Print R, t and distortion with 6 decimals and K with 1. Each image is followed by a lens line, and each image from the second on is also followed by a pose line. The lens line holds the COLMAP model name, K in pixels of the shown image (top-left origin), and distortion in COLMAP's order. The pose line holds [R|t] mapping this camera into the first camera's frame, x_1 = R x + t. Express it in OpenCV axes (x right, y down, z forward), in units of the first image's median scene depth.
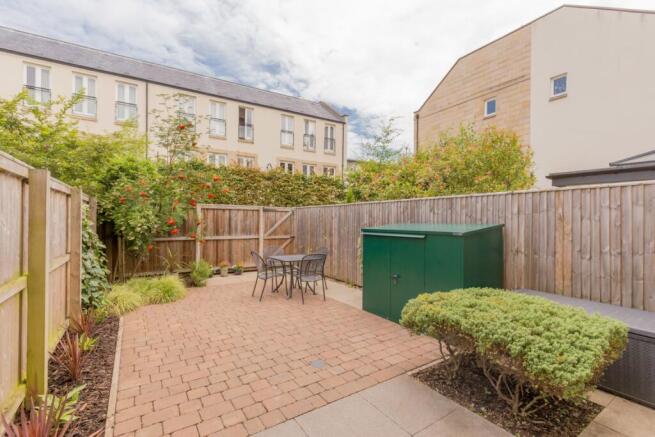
lens RADIAL K [[299.1, 0, 329.6], [0, 299.1, 218.4], [0, 0, 1]] dist [-0.002155, -0.000510]
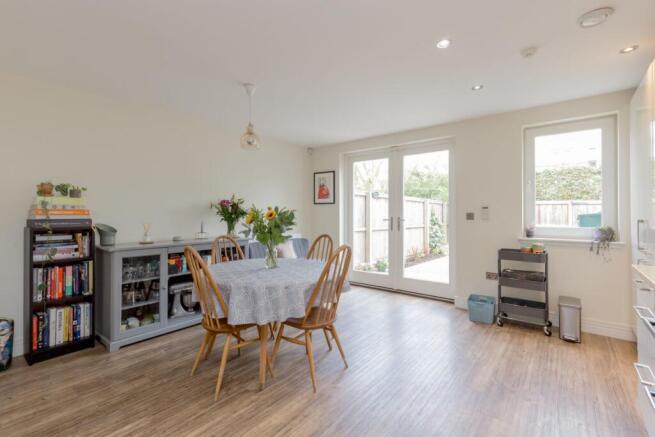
lens RADIAL K [[296.2, 0, 329.7], [0, 296.2, 212.8], [0, 0, 1]] dist [0.000086, -0.000179]
pose [[0.308043, -0.009935, -0.951320, 0.651394], [0.001657, 0.999950, -0.009907, 0.017890], [0.951371, 0.001475, 0.308044, -0.273971]]
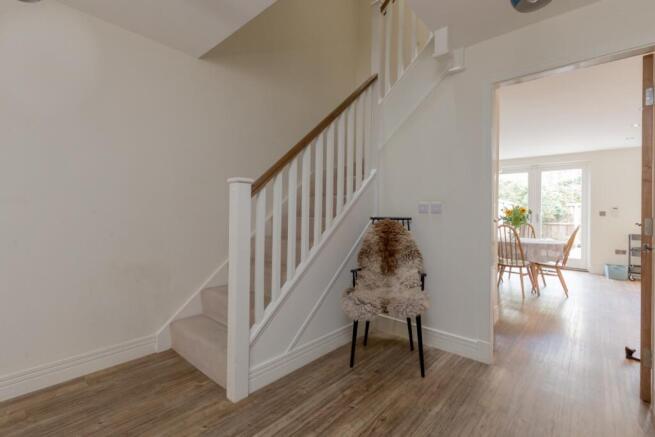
lens RADIAL K [[299.1, 0, 329.6], [0, 299.1, 218.4], [0, 0, 1]] dist [-0.002155, -0.000510]
pose [[0.258623, 0.012974, -0.965891, 0.798182], [-0.007043, 0.999909, 0.011545, 0.026324], [0.965953, 0.003817, 0.258690, -0.740999]]
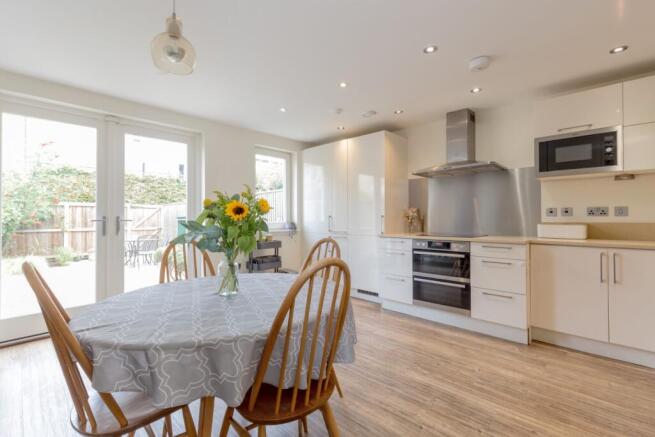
lens RADIAL K [[296.2, 0, 329.7], [0, 296.2, 212.8], [0, 0, 1]] dist [0.000086, -0.000179]
pose [[0.973104, -0.008664, 0.230202, 0.337216], [0.012231, 0.999826, -0.014073, 0.025886], [-0.230040, 0.016510, 0.973041, -0.439849]]
